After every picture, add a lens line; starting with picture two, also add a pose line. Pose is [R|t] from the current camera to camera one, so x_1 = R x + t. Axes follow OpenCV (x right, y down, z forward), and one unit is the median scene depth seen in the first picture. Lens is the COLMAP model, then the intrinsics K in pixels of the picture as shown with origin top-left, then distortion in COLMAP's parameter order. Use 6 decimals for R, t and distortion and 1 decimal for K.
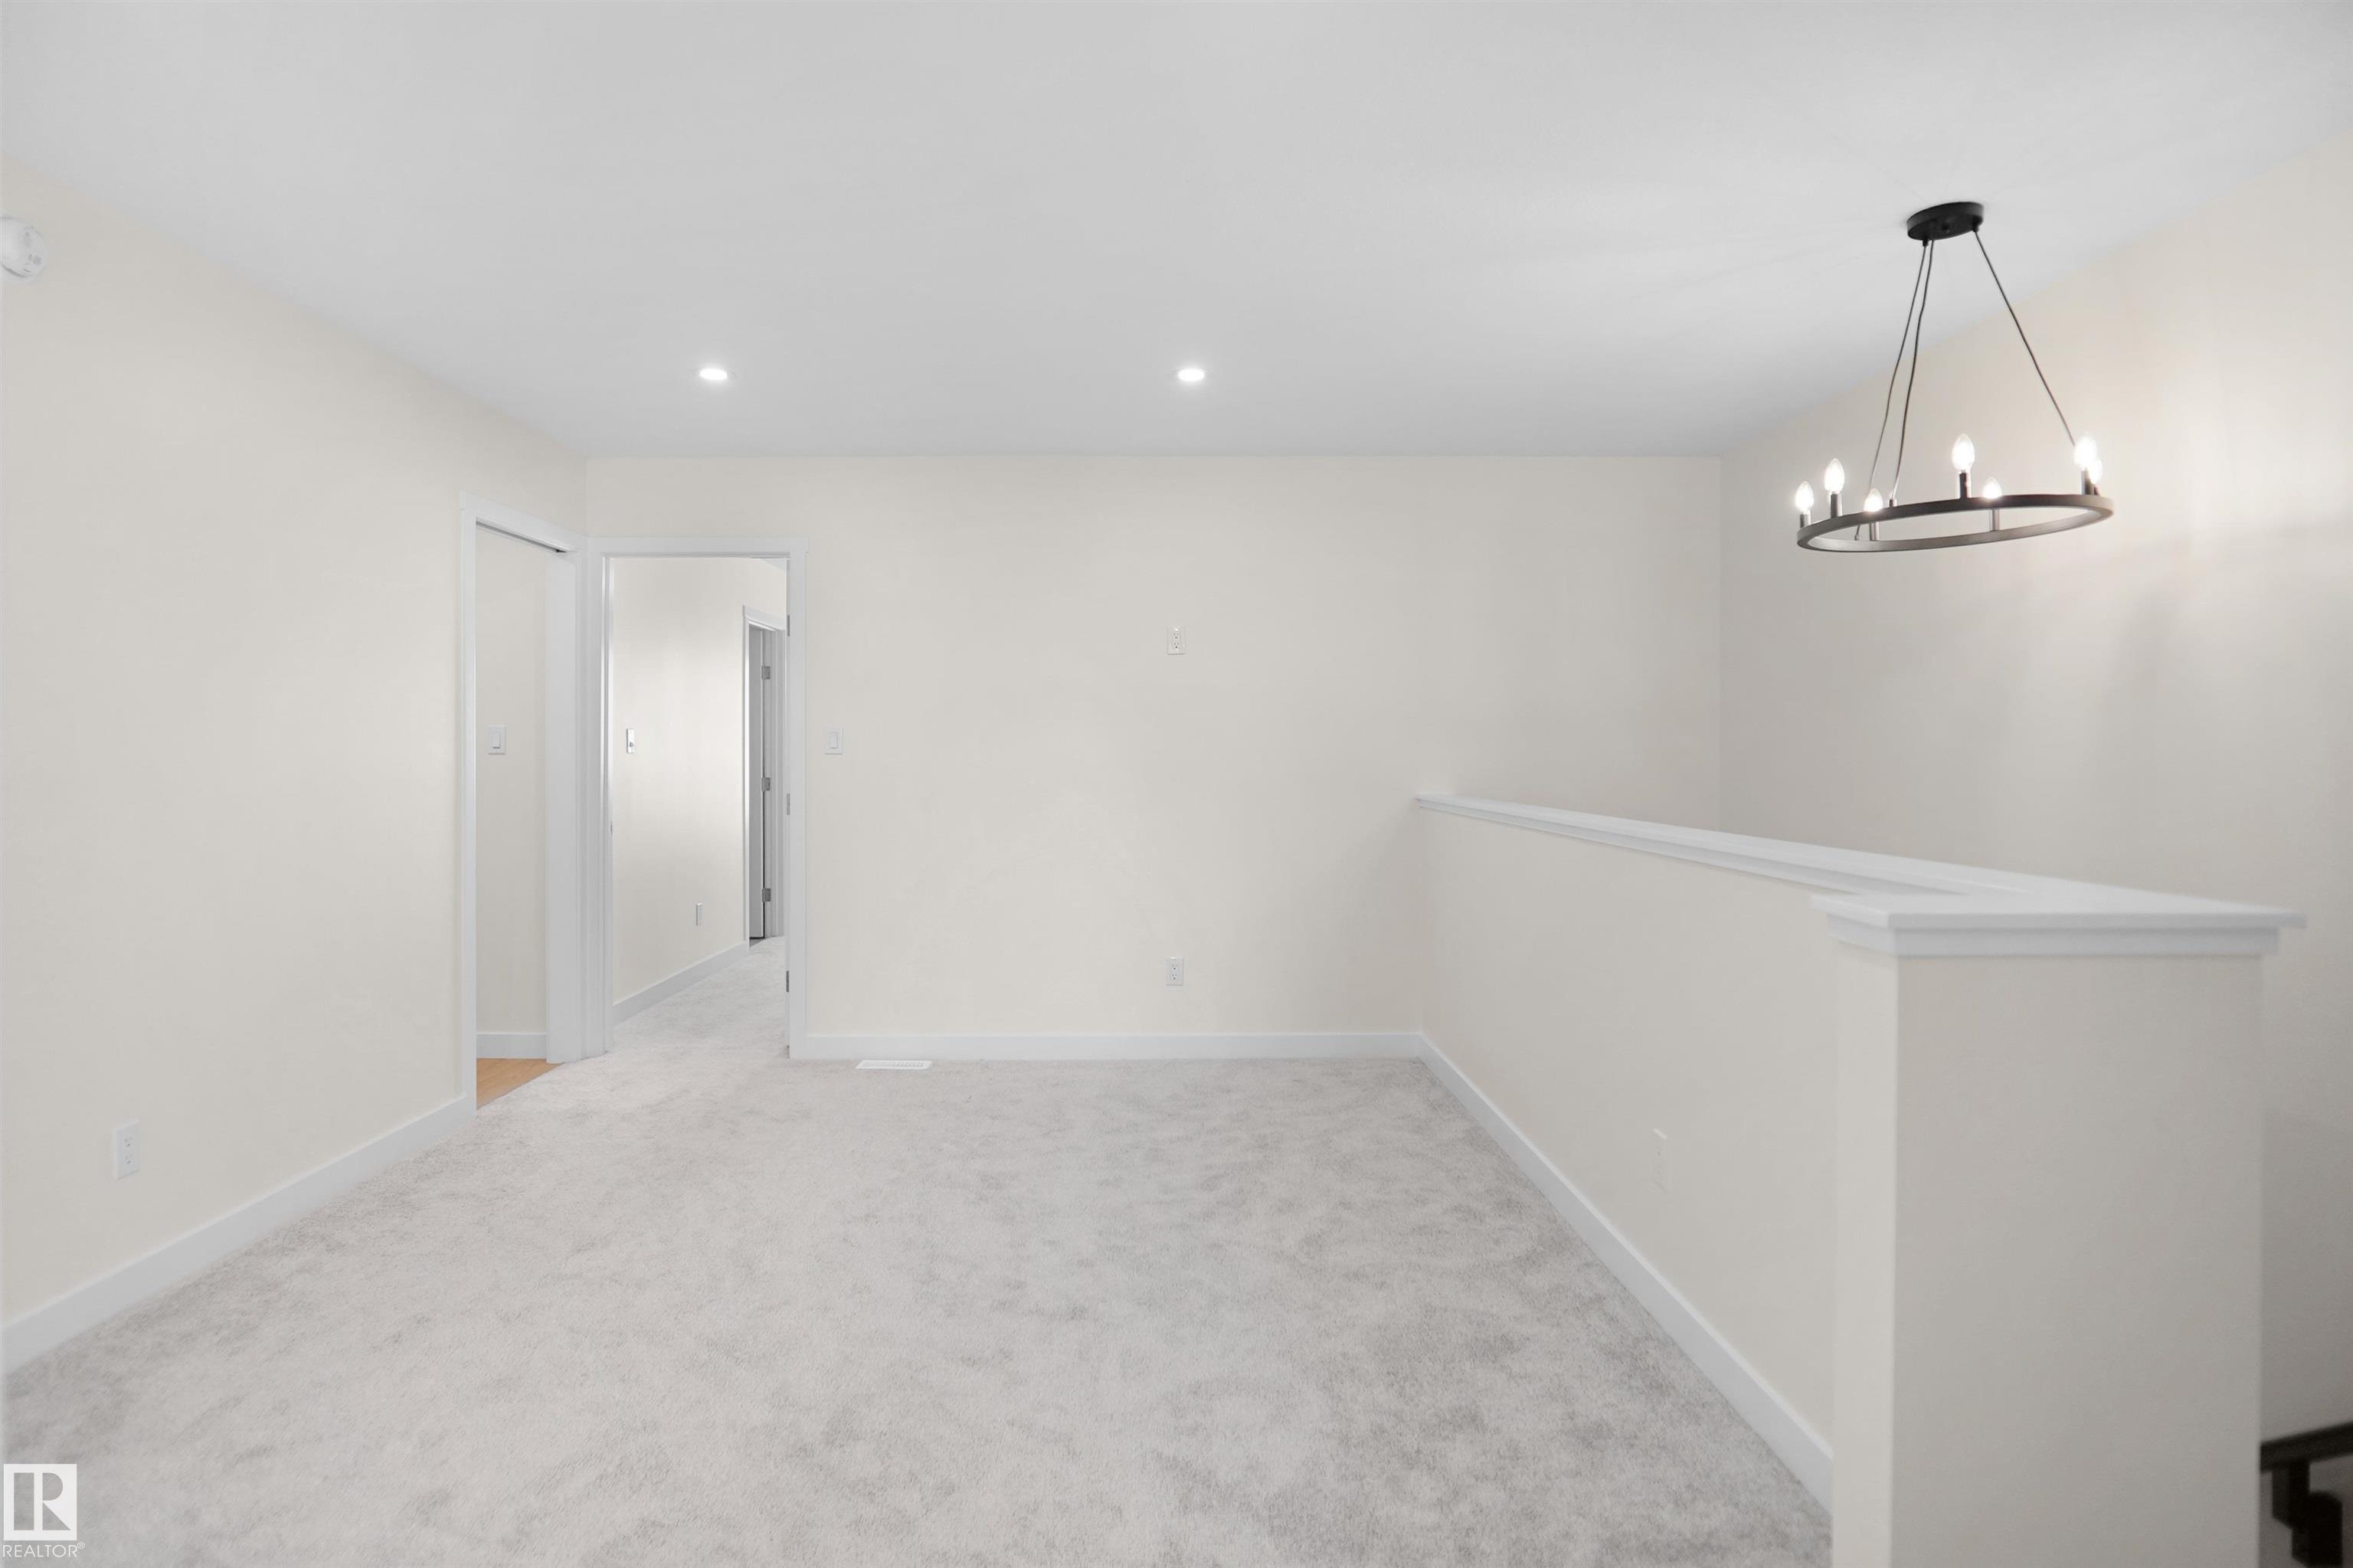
lens RADIAL K [[1264.2, 0, 1164.1], [0, 1264.2, 774.0], [0, 0, 1]] dist [-0.033590, 0.004846]
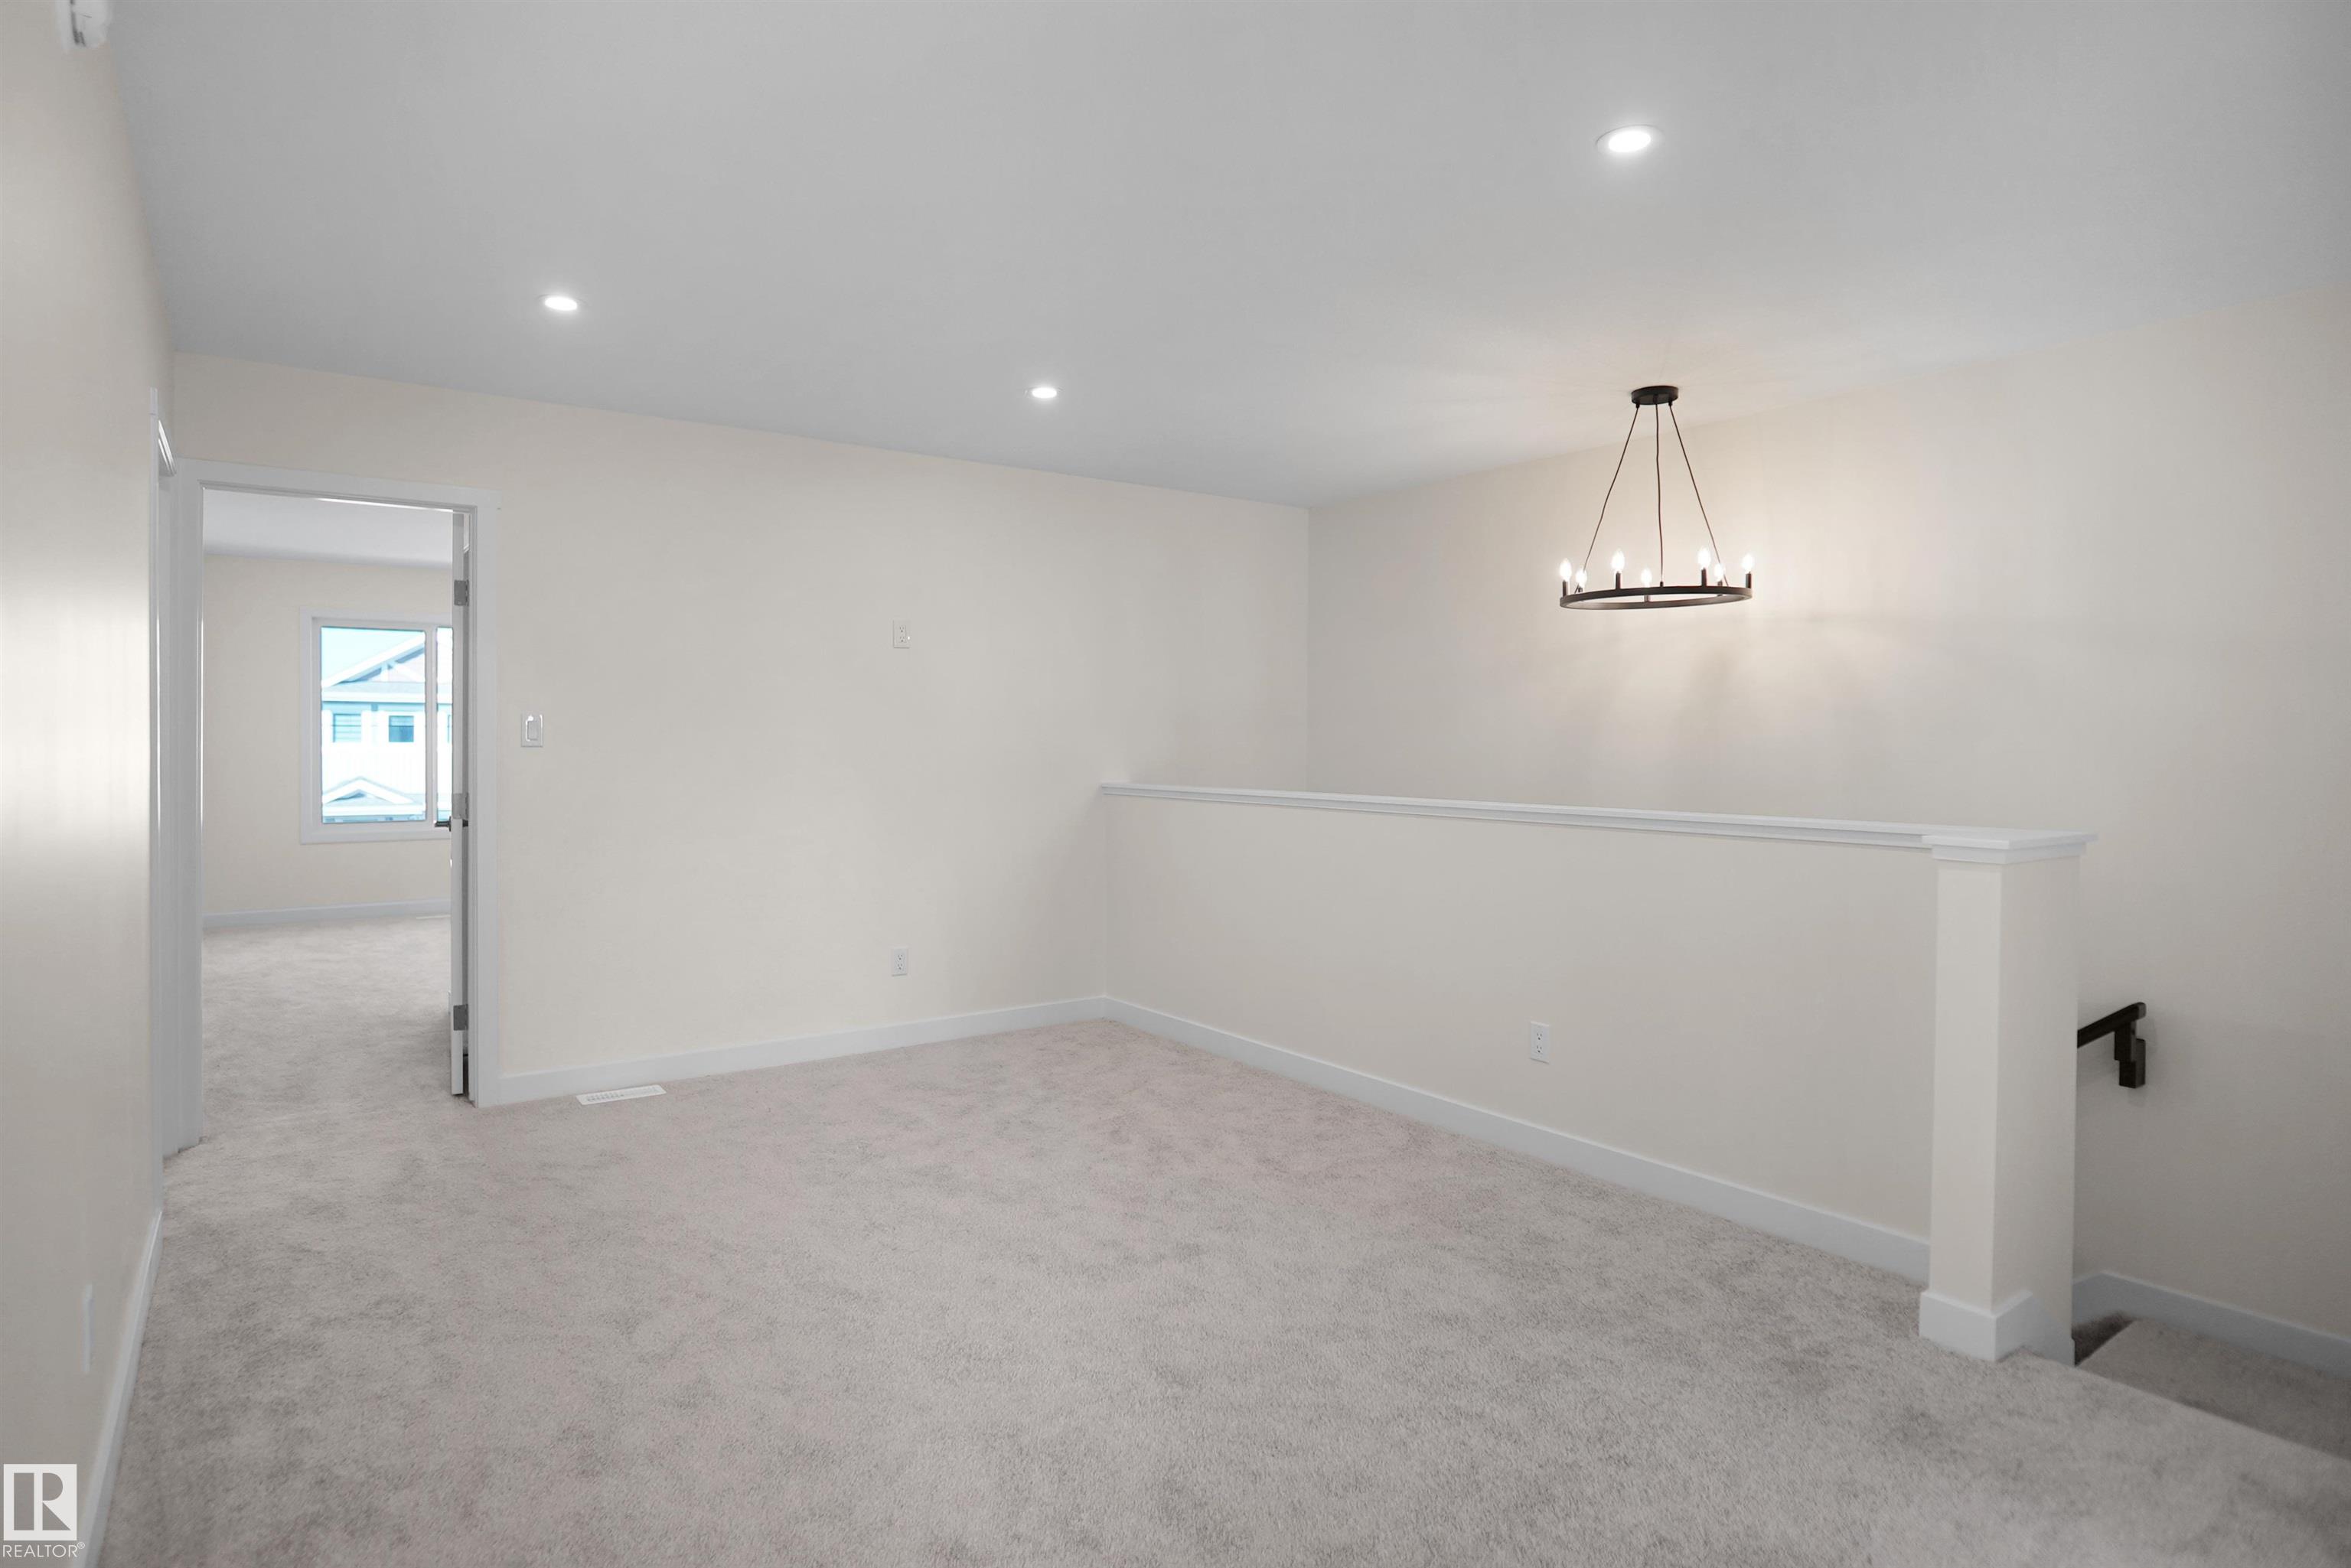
lens RADIAL K [[1263.0, 0, 1158.6], [0, 1263.0, 773.9], [0, 0, 1]] dist [-0.033590, 0.004846]
pose [[0.822081, -0.013104, 0.569220, -0.637988], [0.006910, 0.999891, 0.013038, -0.009987], [-0.569329, -0.006785, 0.822082, 0.082810]]
